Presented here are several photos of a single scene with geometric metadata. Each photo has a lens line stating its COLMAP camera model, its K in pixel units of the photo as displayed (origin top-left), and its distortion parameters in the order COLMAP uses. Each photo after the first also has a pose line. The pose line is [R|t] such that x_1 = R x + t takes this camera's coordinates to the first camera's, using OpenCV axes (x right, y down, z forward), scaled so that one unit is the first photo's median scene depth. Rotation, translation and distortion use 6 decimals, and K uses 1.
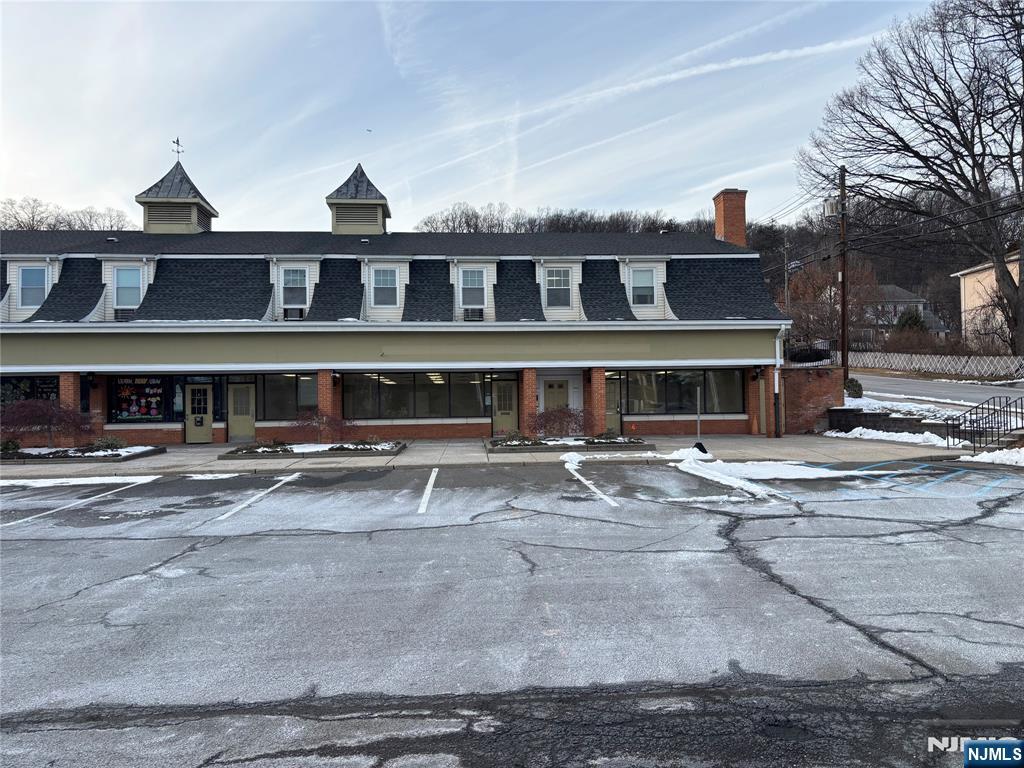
lens RADIAL K [[770.1, 0, 521.2], [0, 770.1, 391.1], [0, 0, 1]] dist [0.013720, -0.006743]
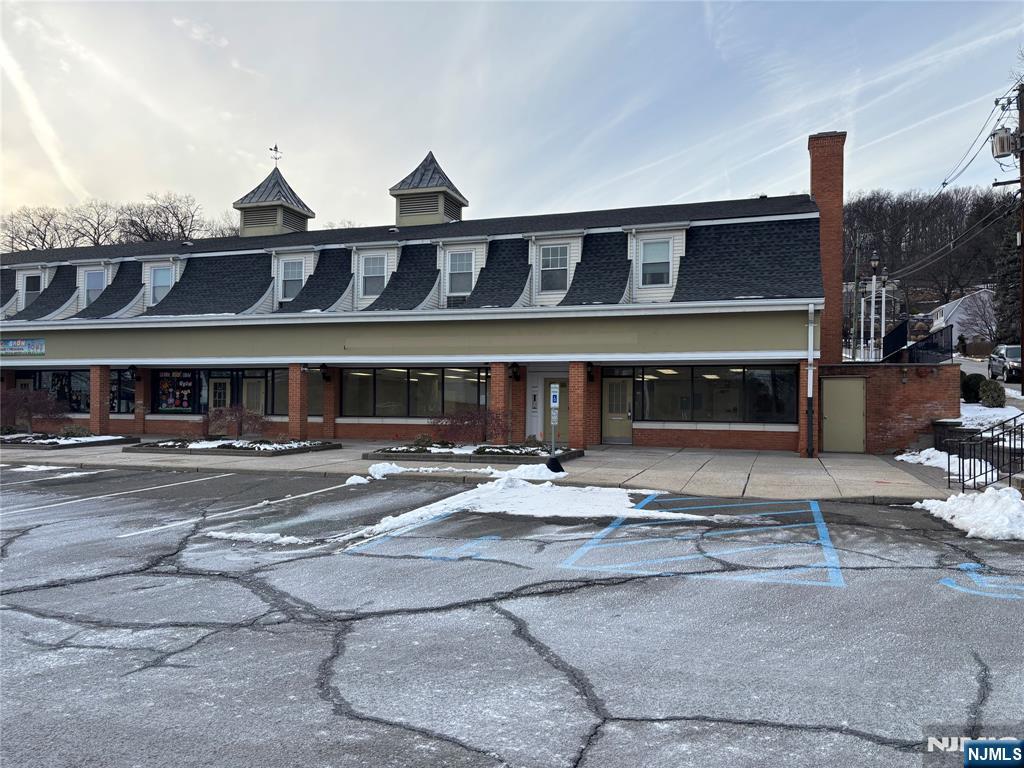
lens RADIAL K [[770.1, 0, 521.2], [0, 770.1, 391.1], [0, 0, 1]] dist [0.013720, -0.006743]
pose [[0.922758, 0.015850, -0.385054, 0.348177], [-0.016347, 0.999864, 0.001983, -0.000198], [0.385034, 0.004465, 0.922892, 0.203596]]
